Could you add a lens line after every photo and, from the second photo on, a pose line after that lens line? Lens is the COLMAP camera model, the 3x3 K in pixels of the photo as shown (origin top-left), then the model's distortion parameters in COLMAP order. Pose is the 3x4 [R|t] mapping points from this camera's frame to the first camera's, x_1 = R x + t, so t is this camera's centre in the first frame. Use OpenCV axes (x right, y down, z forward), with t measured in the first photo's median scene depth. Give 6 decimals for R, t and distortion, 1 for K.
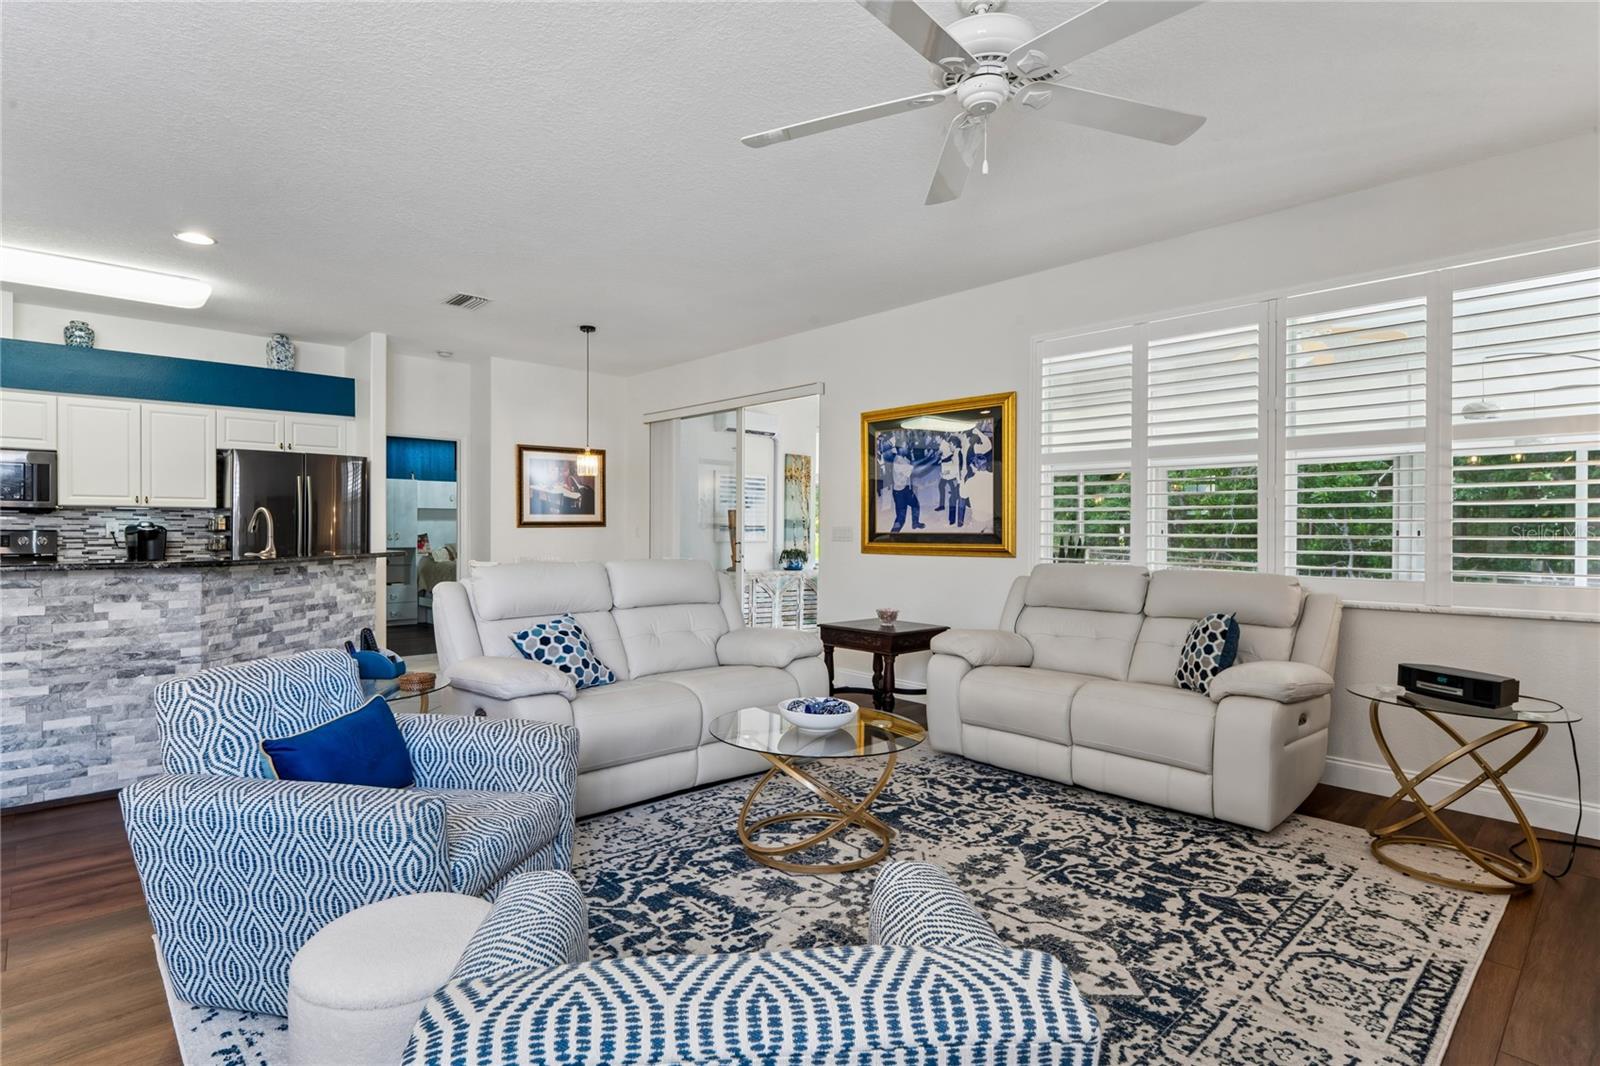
lens RADIAL K [[798.2, 0, 800.0], [0, 798.2, 533.0], [0, 0, 1]] dist [0.002364, -0.000083]
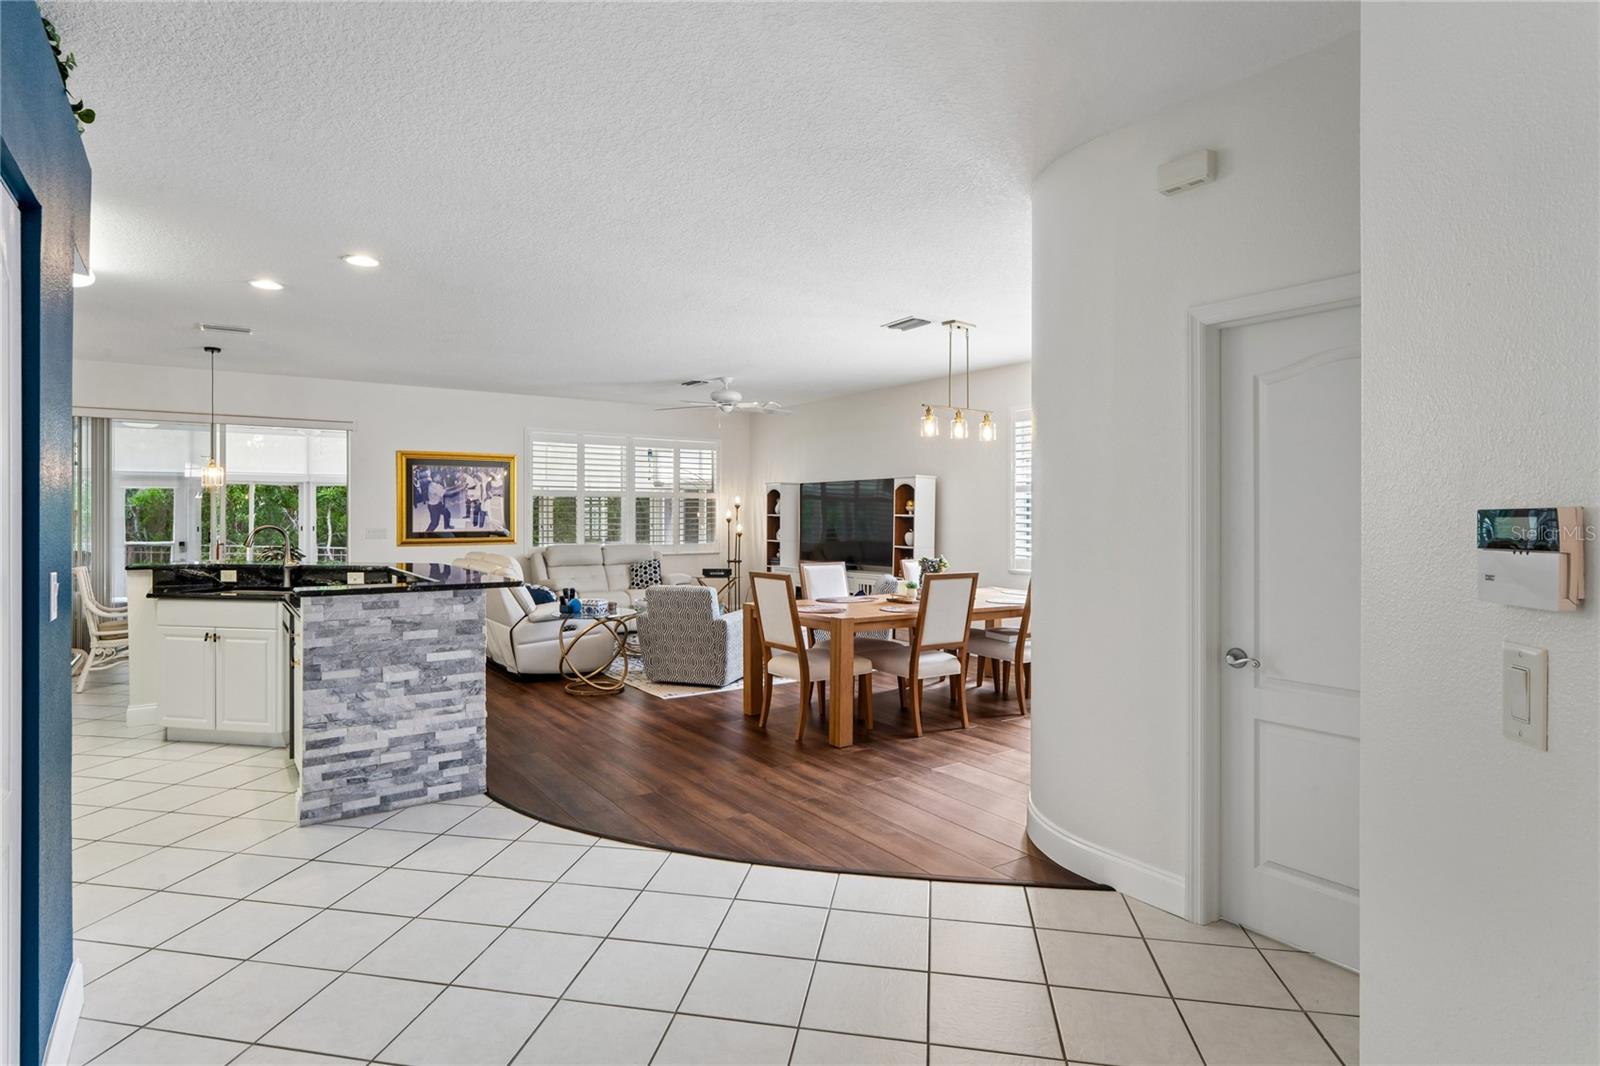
lens RADIAL K [[825.9, 0, 777.0], [0, 825.9, 515.5], [0, 0, 1]] dist [-0.000137, -0.000007]
pose [[0.165661, -0.005397, 0.986168, -2.016208], [0.003174, 0.999983, 0.004940, -0.056379], [-0.986178, 0.002311, 0.165675, 0.101673]]
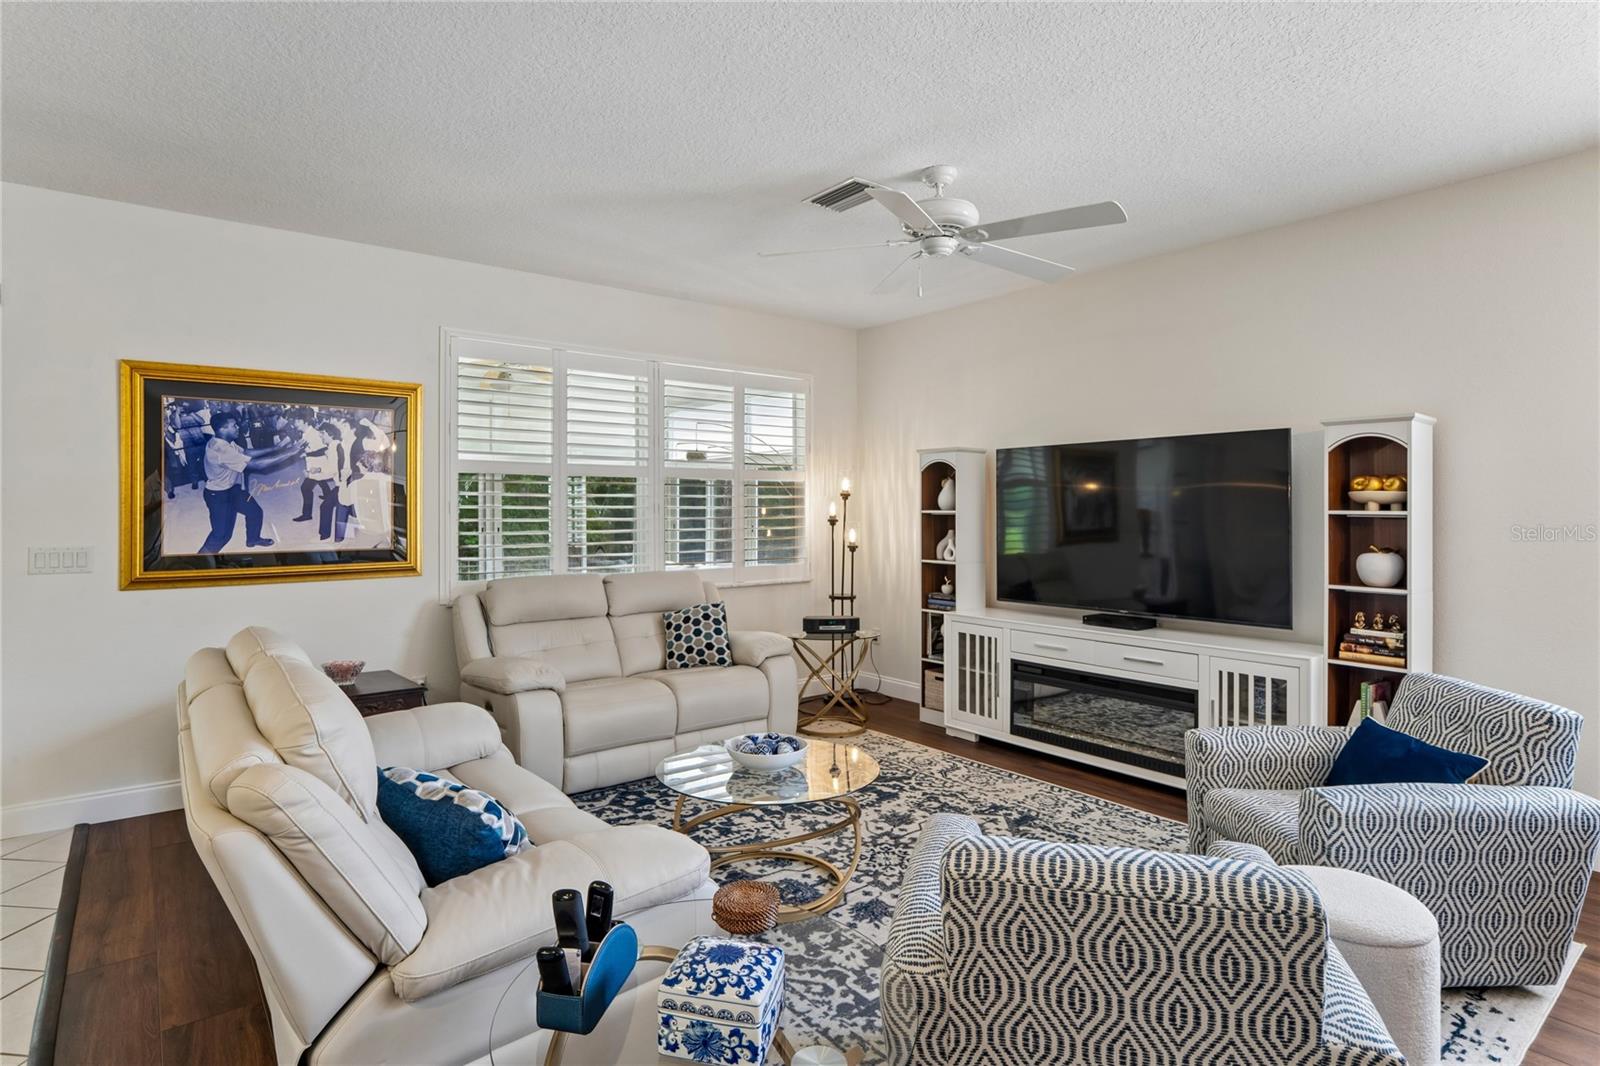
lens RADIAL K [[821.5, 0, 769.1], [0, 821.5, 502.5], [0, 0, 1]] dist [-0.000491, 0.000030]
pose [[0.117134, 0.003976, 0.993108, -0.749681], [0.006580, 0.999967, -0.004780, -0.054629], [-0.993094, 0.007094, 0.117104, 0.683644]]
